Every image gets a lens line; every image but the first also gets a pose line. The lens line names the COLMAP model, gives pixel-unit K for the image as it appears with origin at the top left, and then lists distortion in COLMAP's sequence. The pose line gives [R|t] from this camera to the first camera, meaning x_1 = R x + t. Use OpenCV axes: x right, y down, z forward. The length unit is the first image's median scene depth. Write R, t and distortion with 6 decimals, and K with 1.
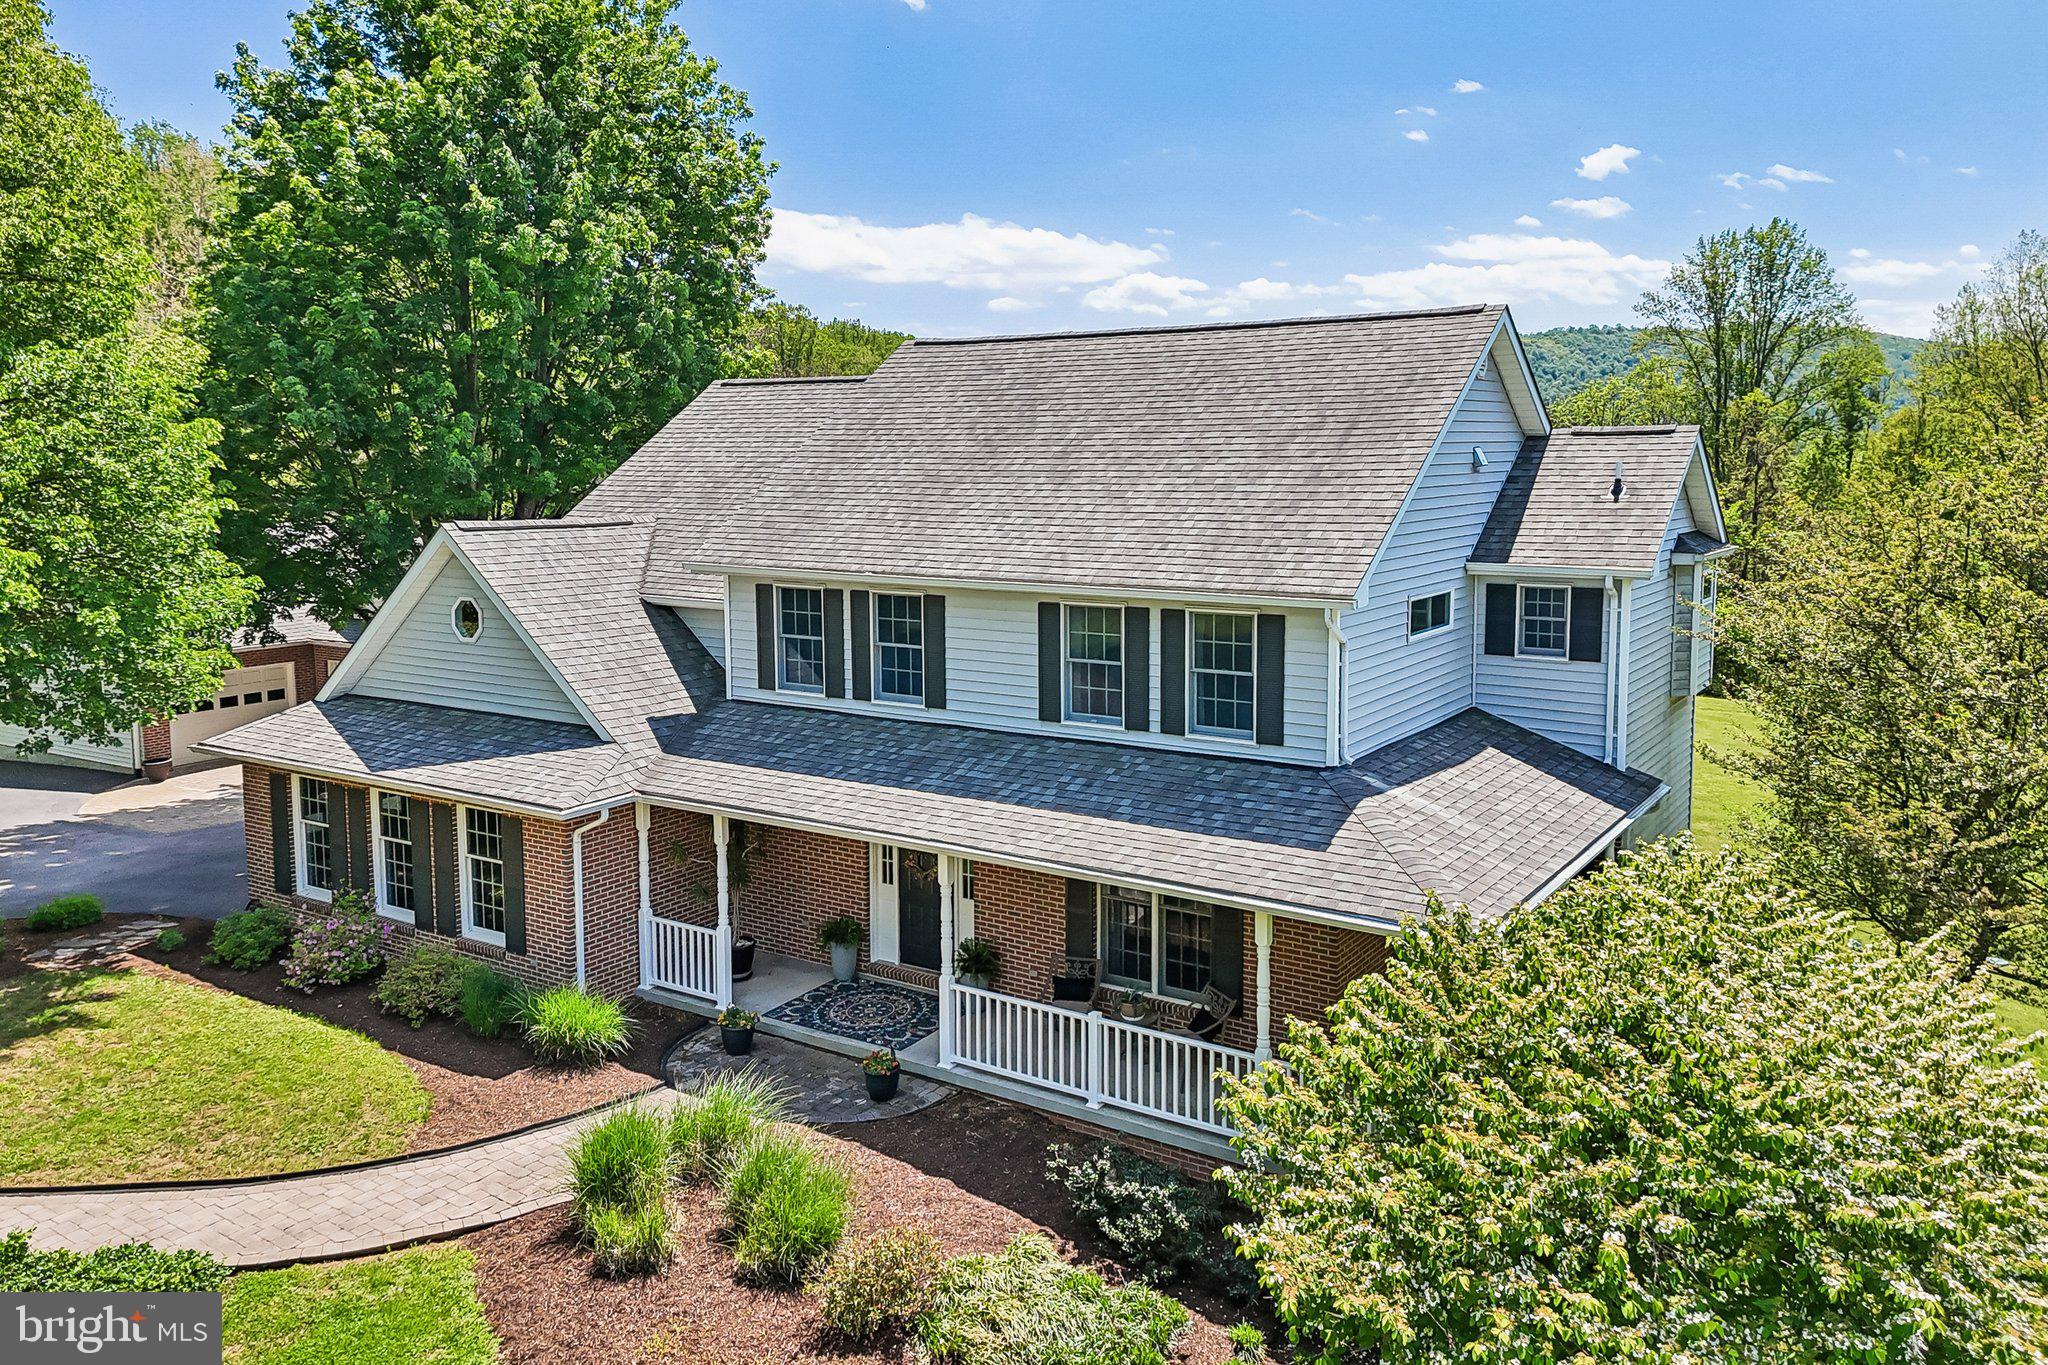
lens RADIAL K [[1490.8, 0, 1035.1], [0, 1490.8, 675.2], [0, 0, 1]] dist [0.029940, -0.001417]
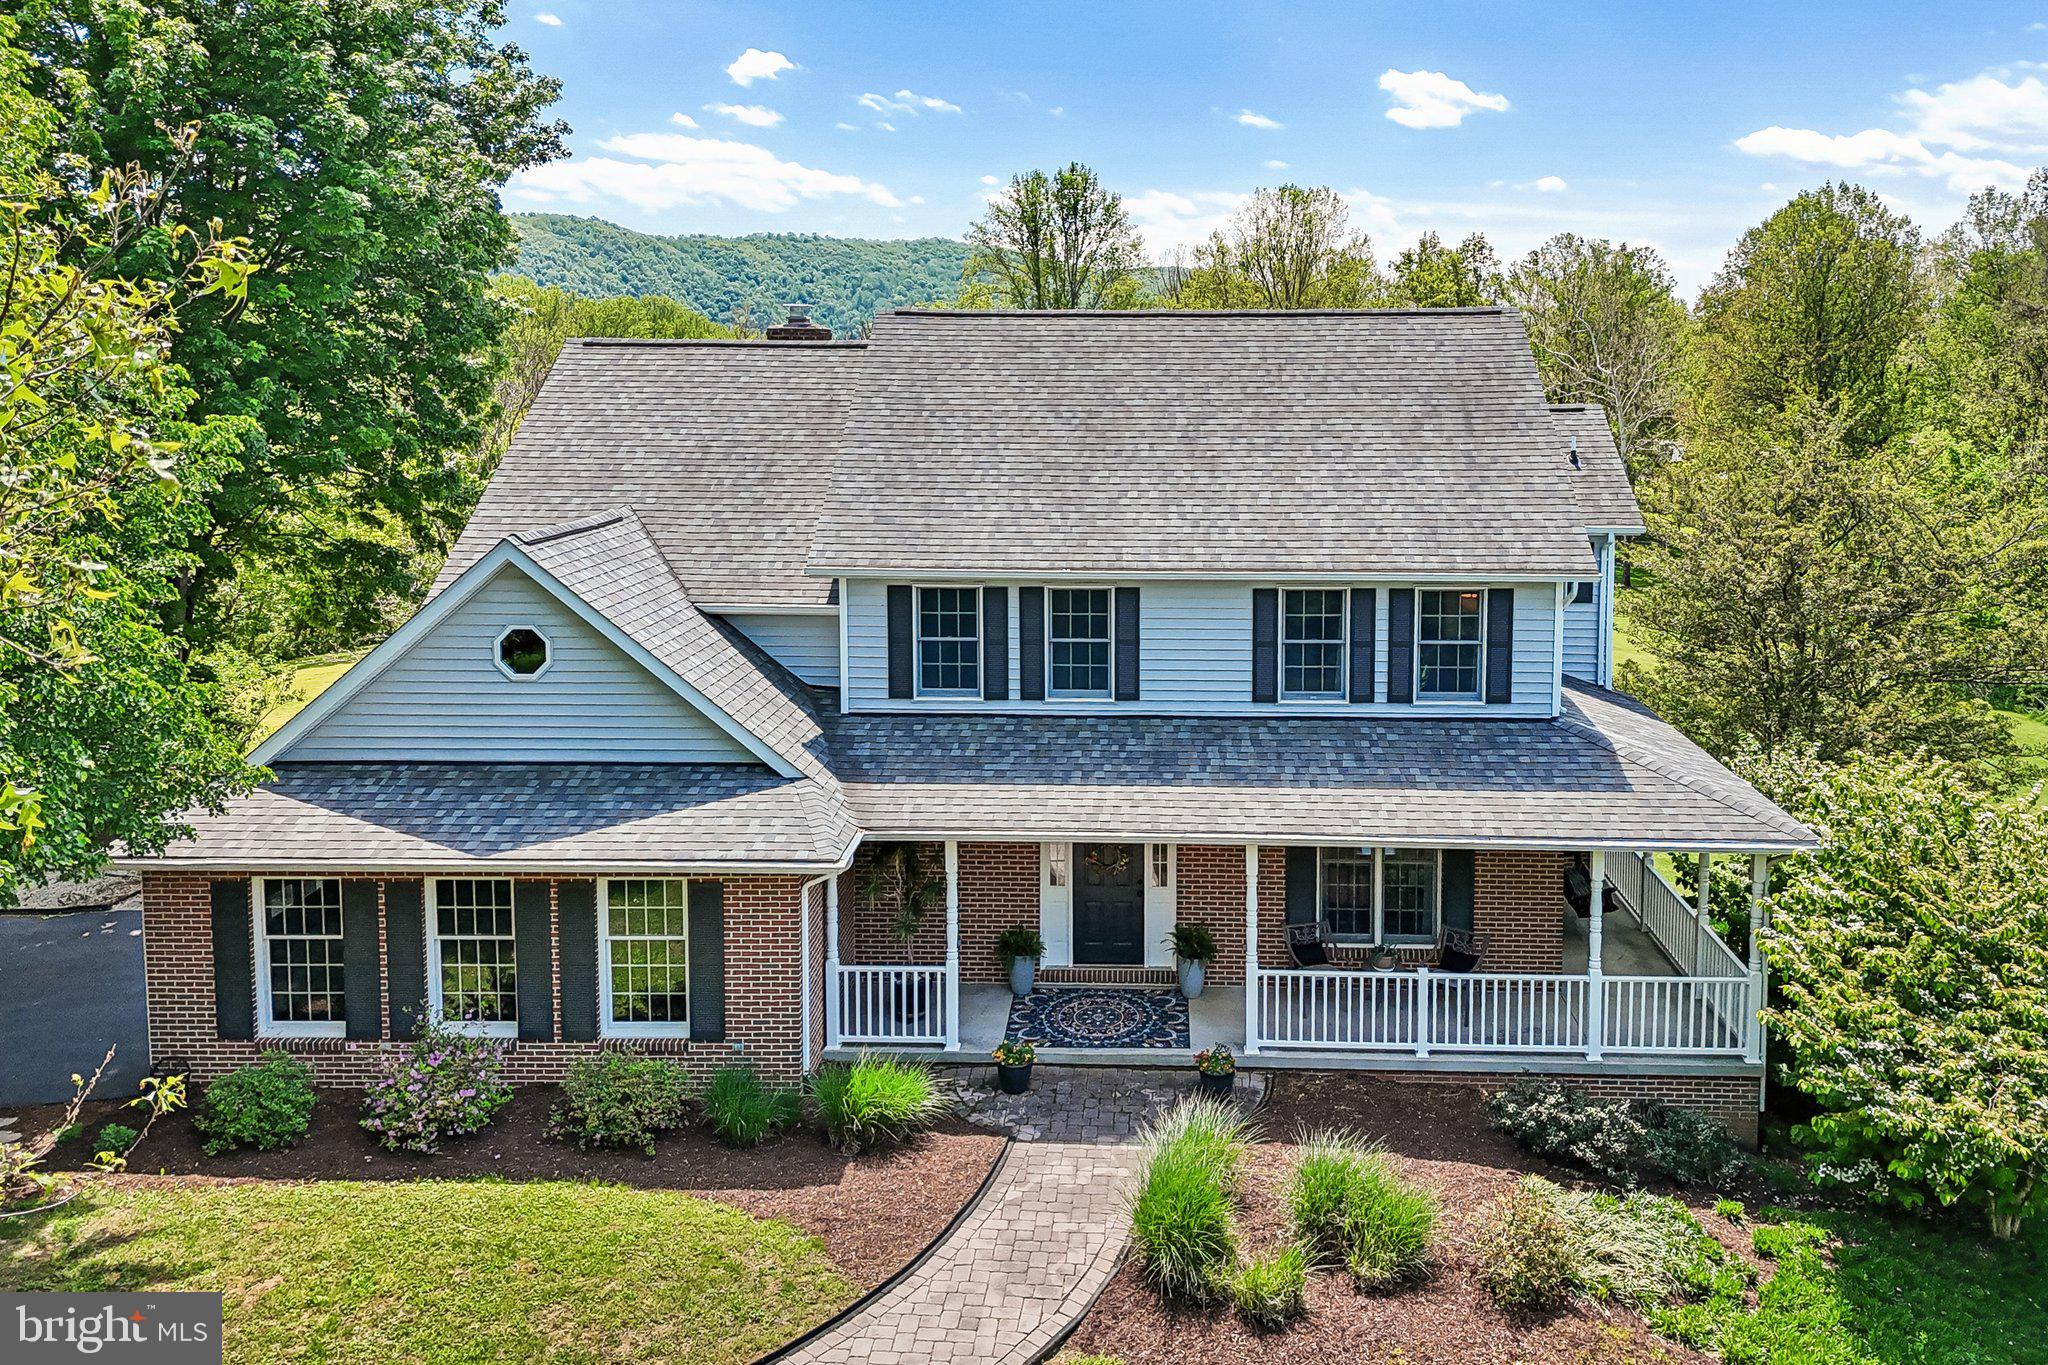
lens RADIAL K [[1551.3, 0, 1024.6], [0, 1551.3, 569.5], [0, 0, 1]] dist [0.037985, 0.002679]
pose [[0.856881, -0.067537, 0.511071, -0.657356], [0.071184, 0.997385, 0.012453, -0.083664], [-0.510576, 0.025709, 0.859448, 0.145295]]
